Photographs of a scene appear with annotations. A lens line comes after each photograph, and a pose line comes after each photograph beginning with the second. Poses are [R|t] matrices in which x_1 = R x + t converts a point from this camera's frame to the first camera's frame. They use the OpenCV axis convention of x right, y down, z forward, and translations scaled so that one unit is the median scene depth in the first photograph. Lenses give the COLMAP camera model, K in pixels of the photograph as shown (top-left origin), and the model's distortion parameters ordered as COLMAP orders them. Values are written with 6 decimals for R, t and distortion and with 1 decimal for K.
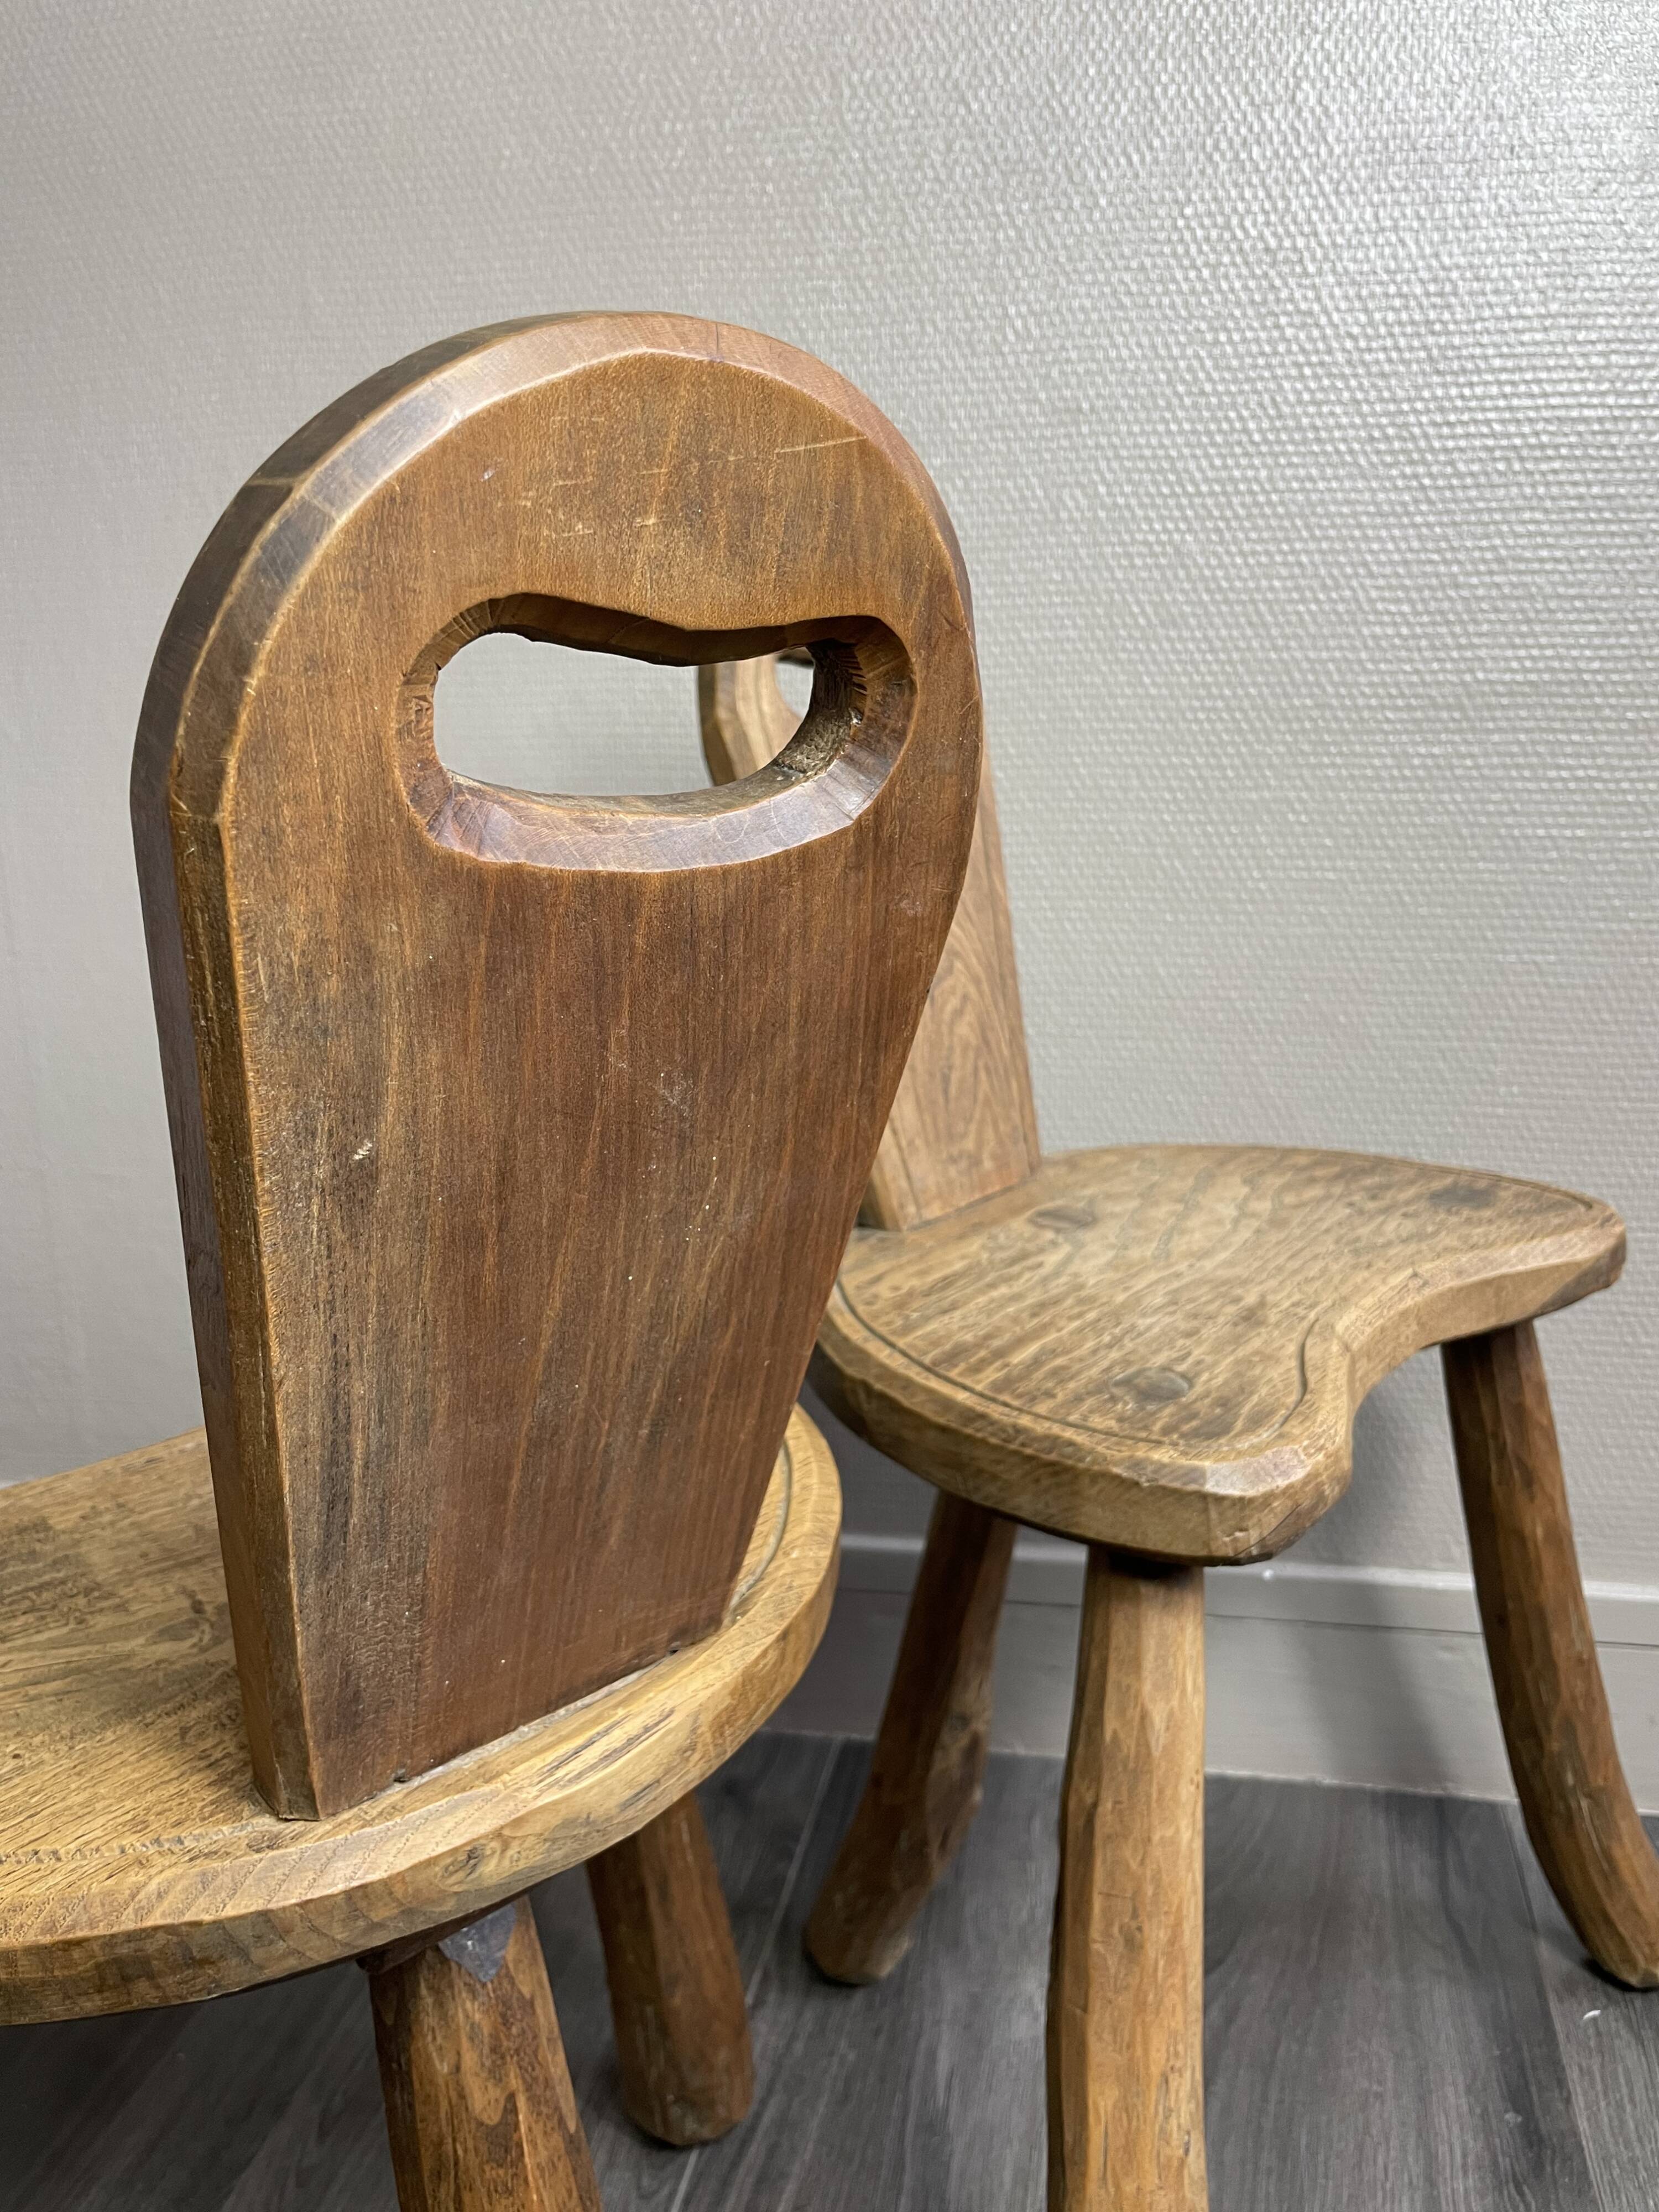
lens RADIAL K [[1705.6, 0, 840.2], [0, 1705.6, 1101.9], [0, 0, 1]] dist [0.078898, -0.128605]
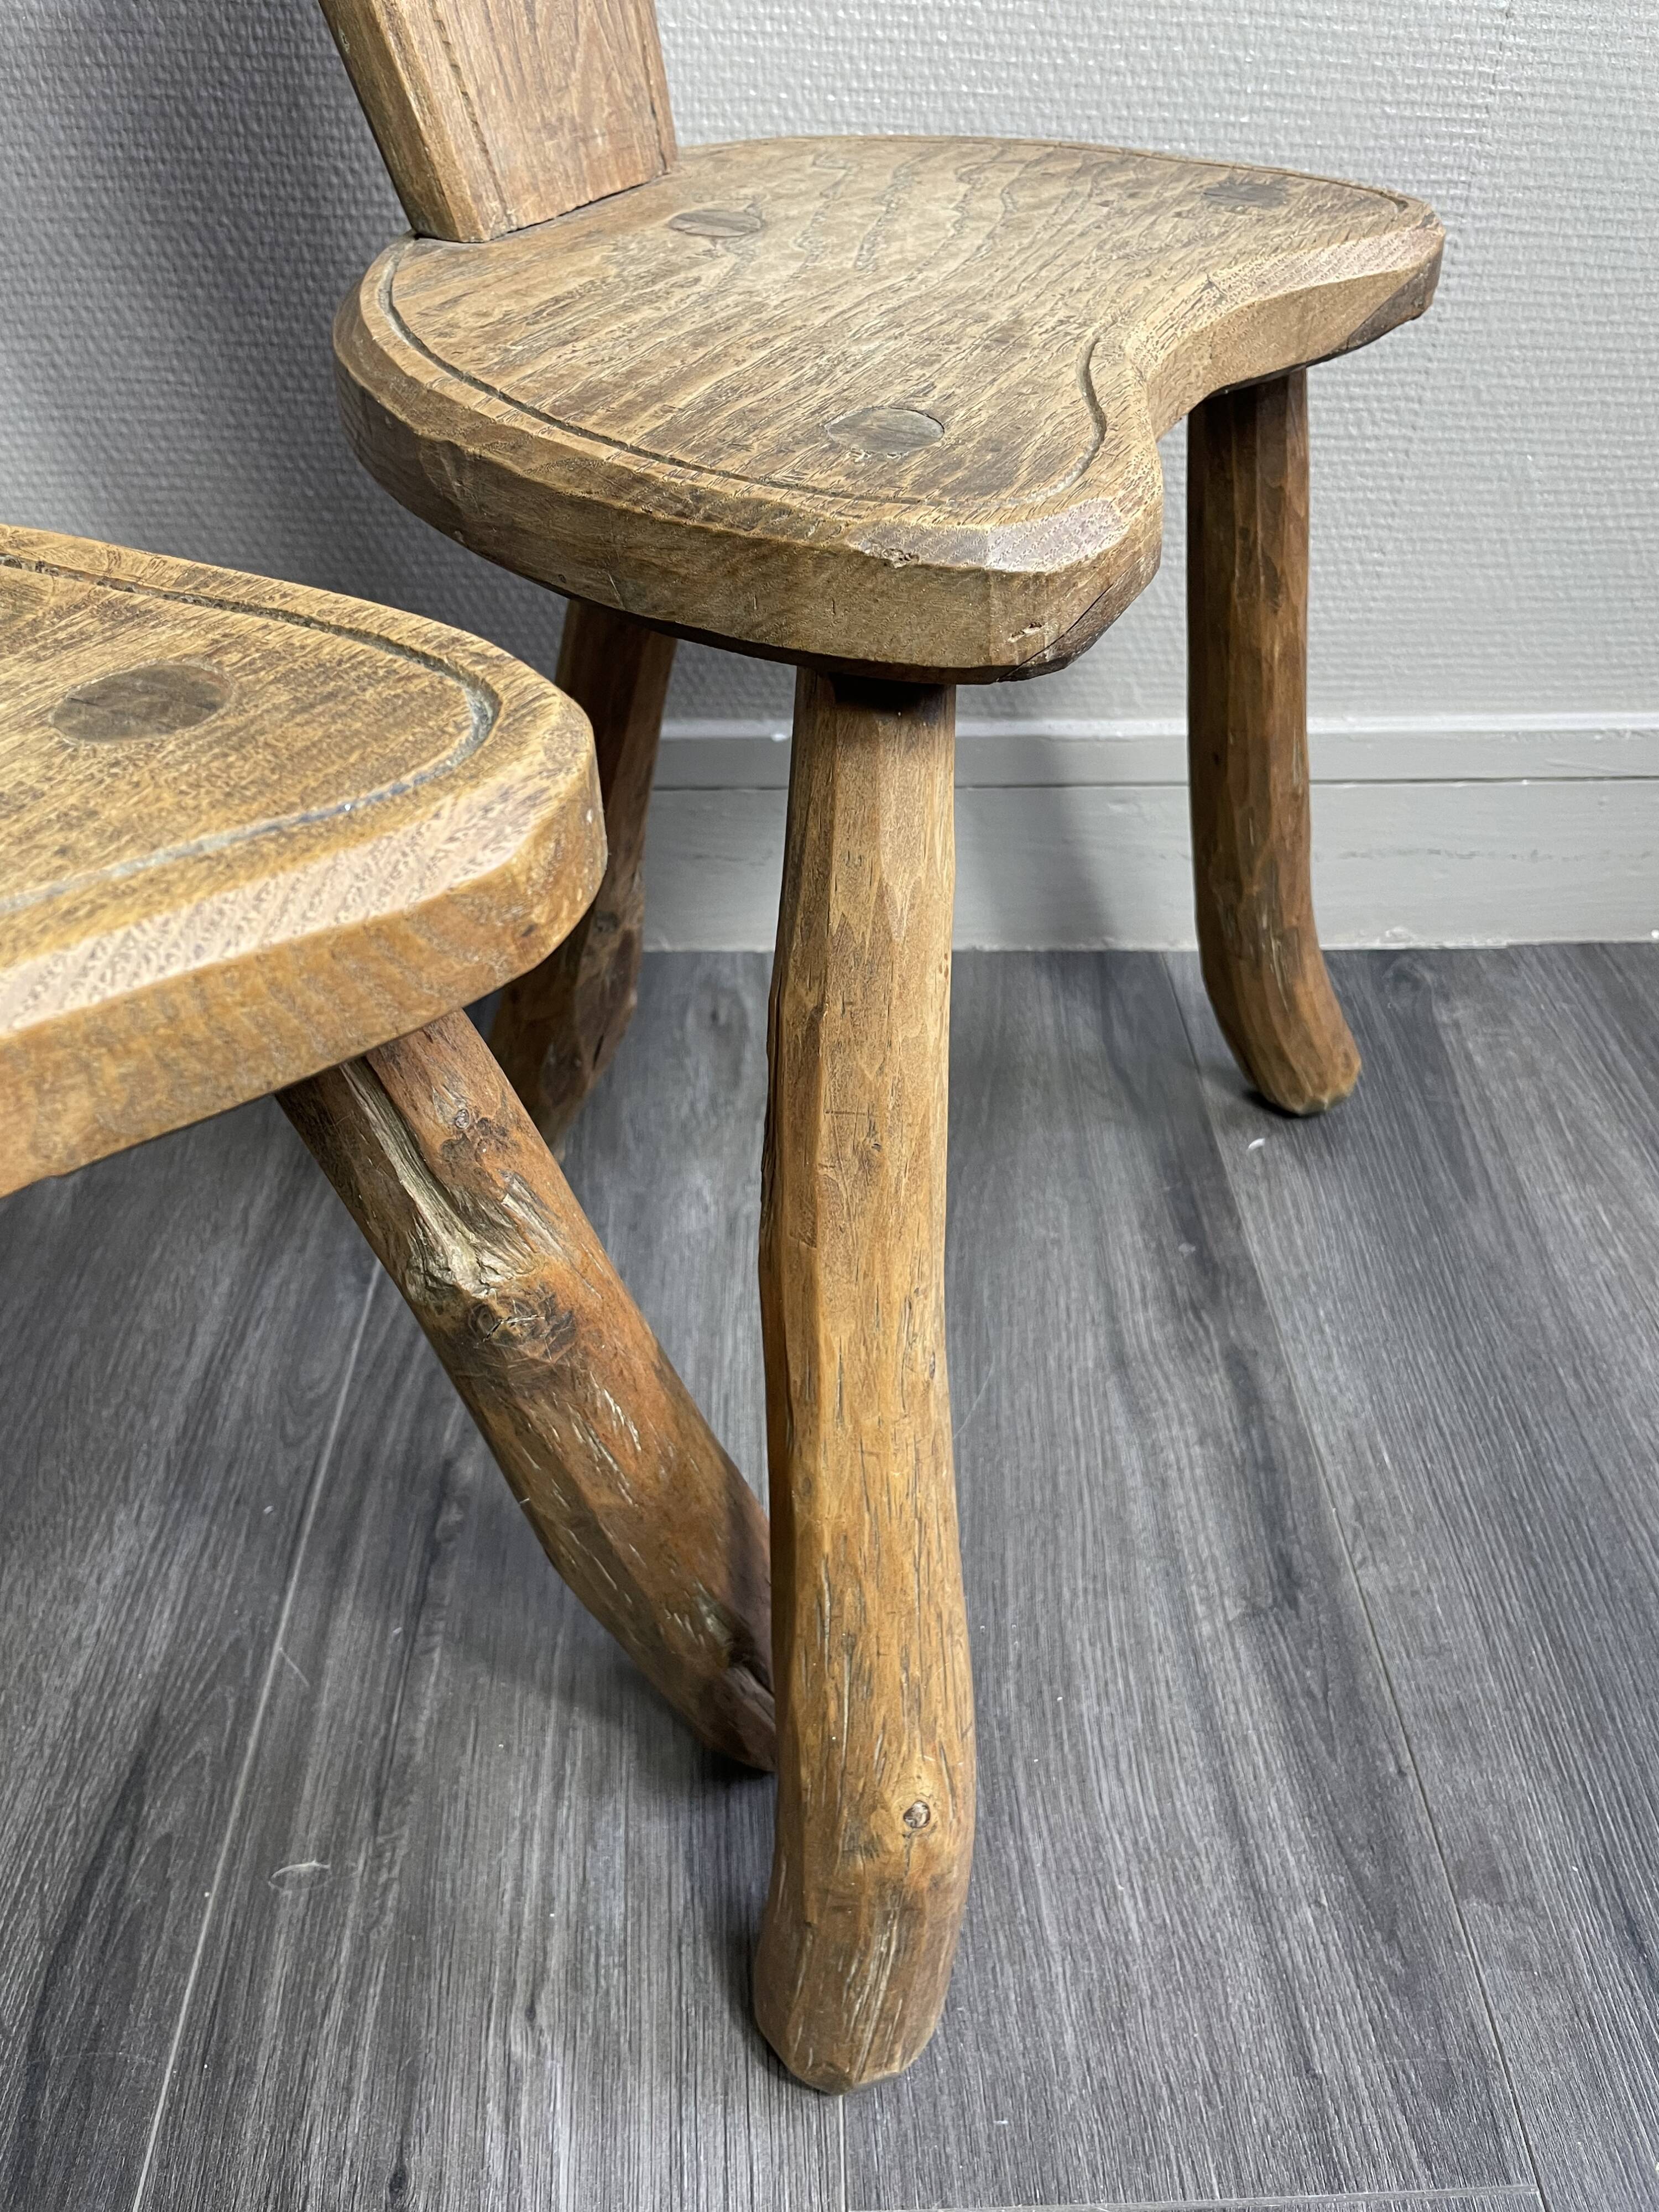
lens RADIAL K [[1706.0, 0, 841.5], [0, 1706.0, 1082.5], [0, 0, 1]] dist [0.081811, -0.129730]
pose [[0.971931, -0.104850, 0.210608, -0.004193], [0.004340, 0.903037, 0.429542, 0.090995], [-0.235224, -0.416571, 0.878145, 0.257901]]
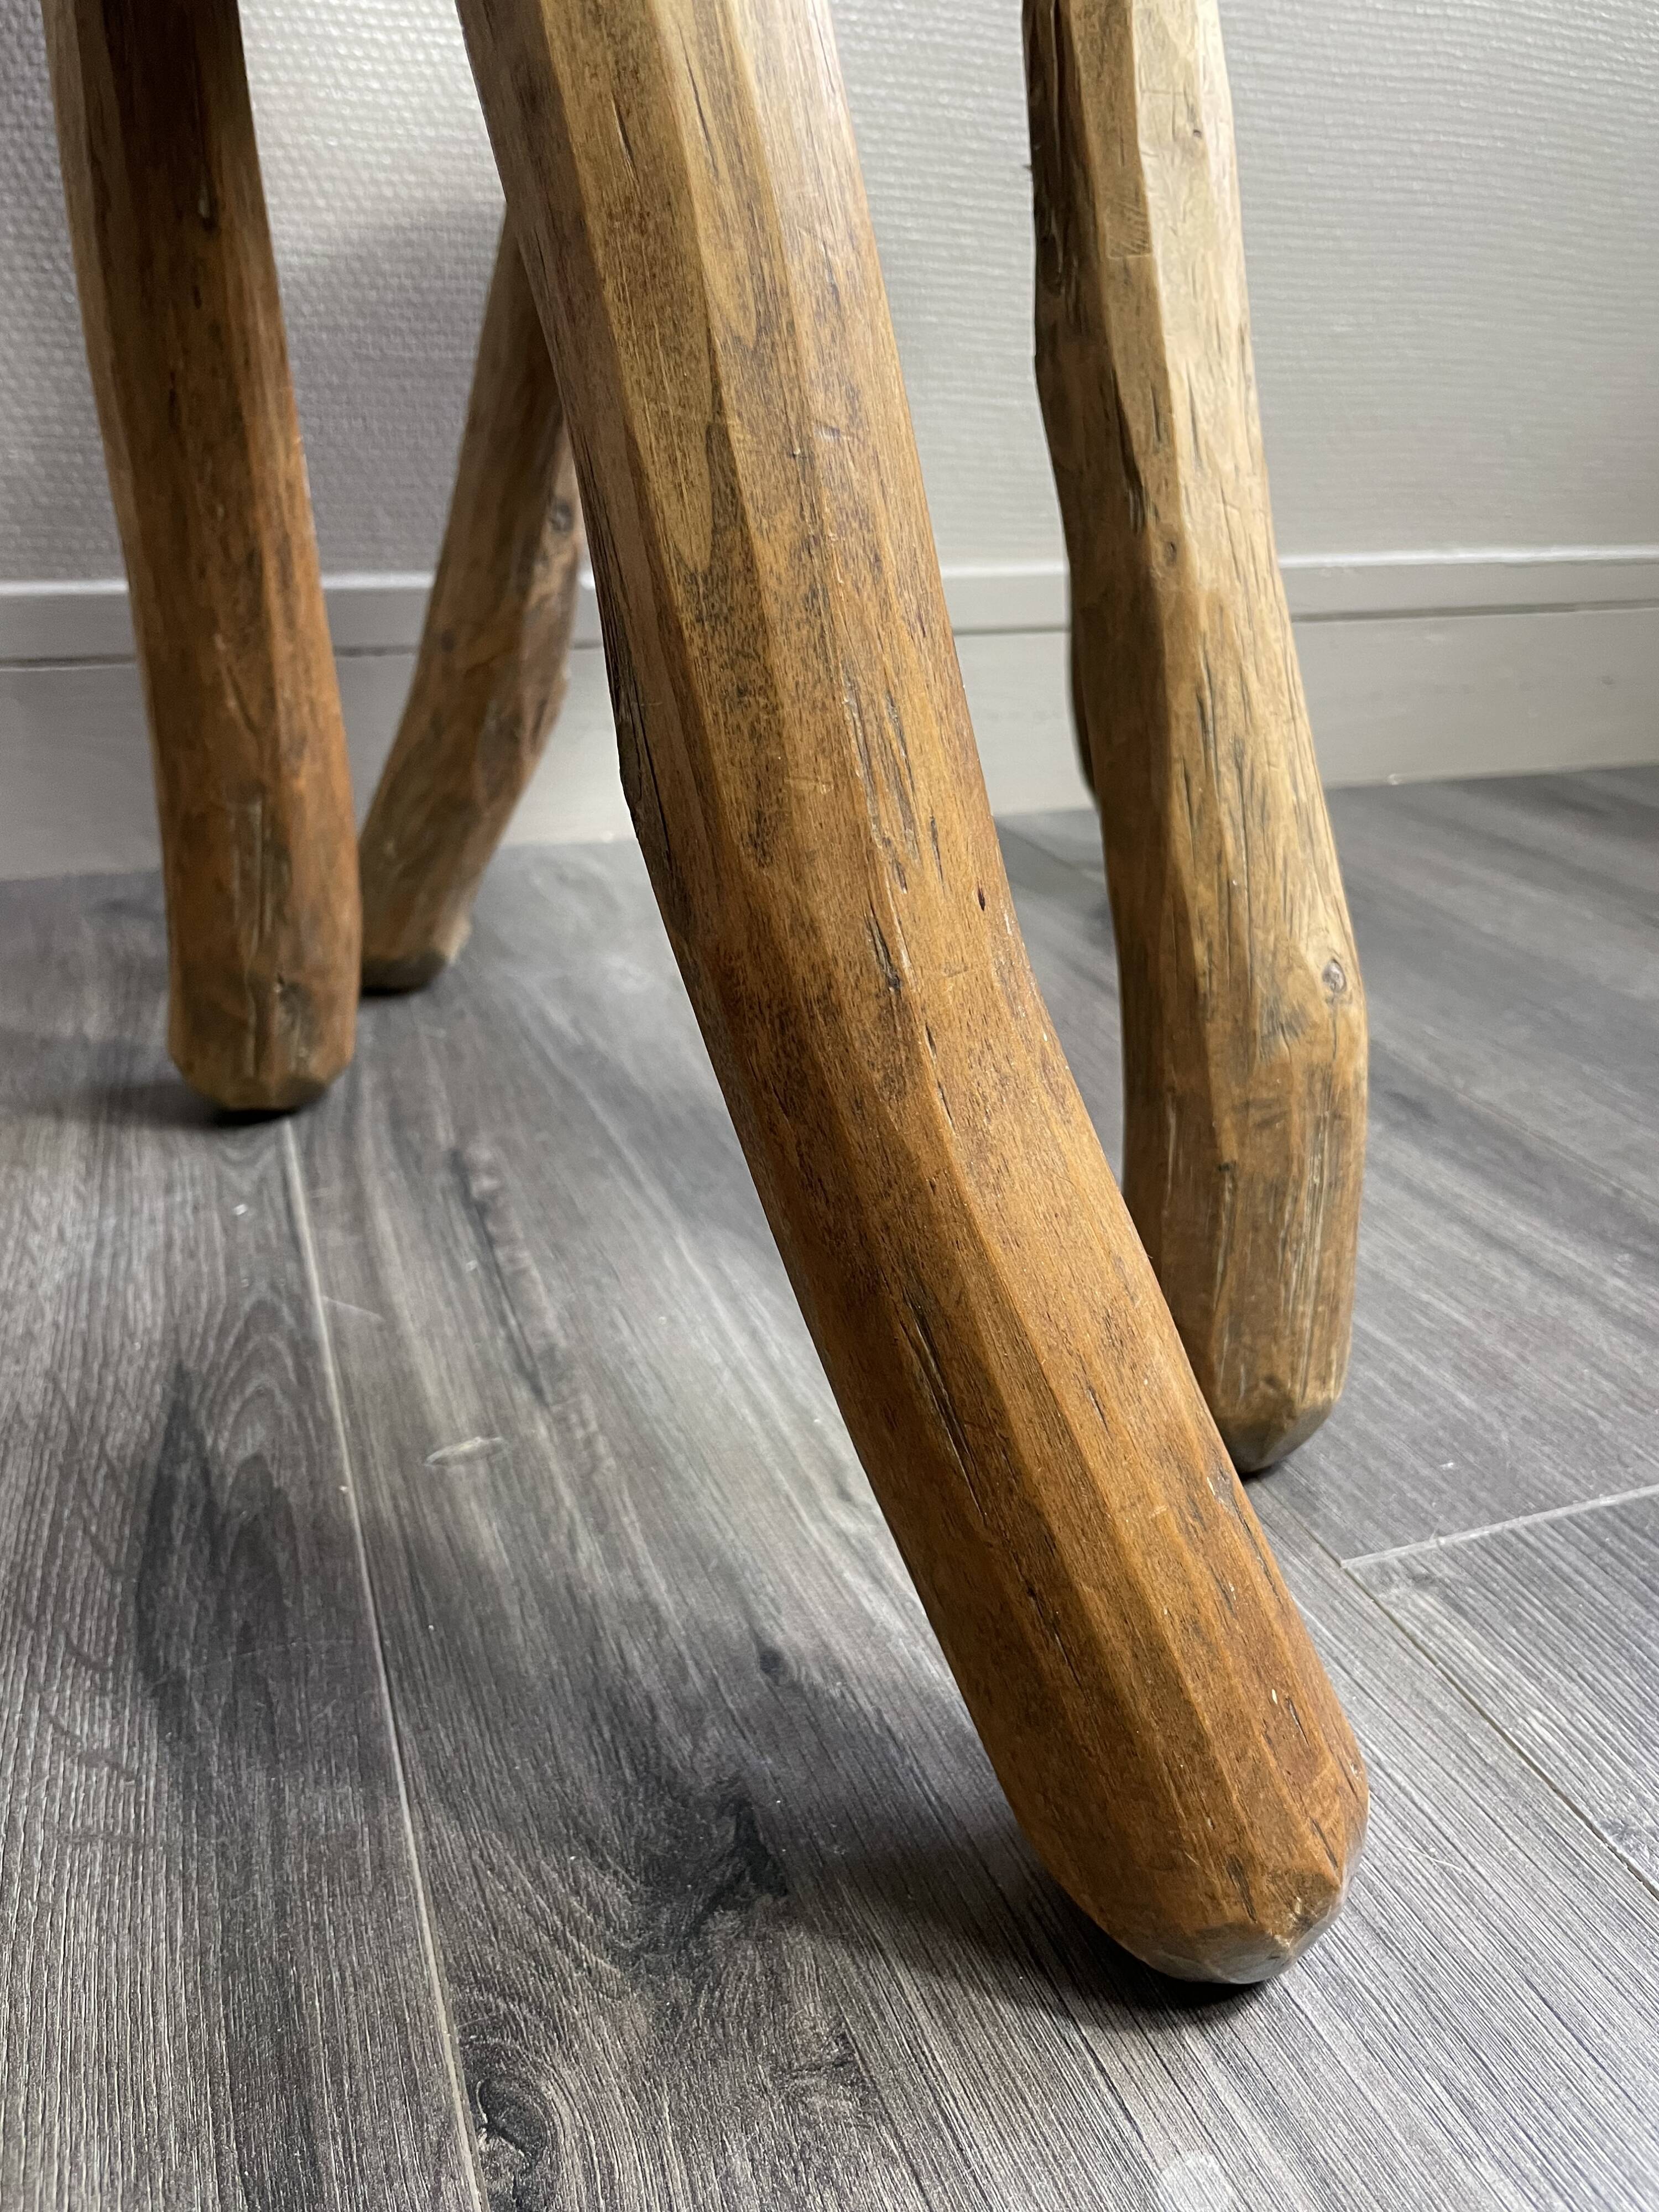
lens RADIAL K [[1729.1, 0, 842.8], [0, 1729.1, 1093.6], [0, 0, 1]] dist [0.076399, -0.131117]
pose [[0.848997, -0.160369, 0.503473, -0.305631], [0.068819, 0.978275, 0.195558, 0.570023], [-0.523897, -0.131380, 0.841589, 0.323736]]
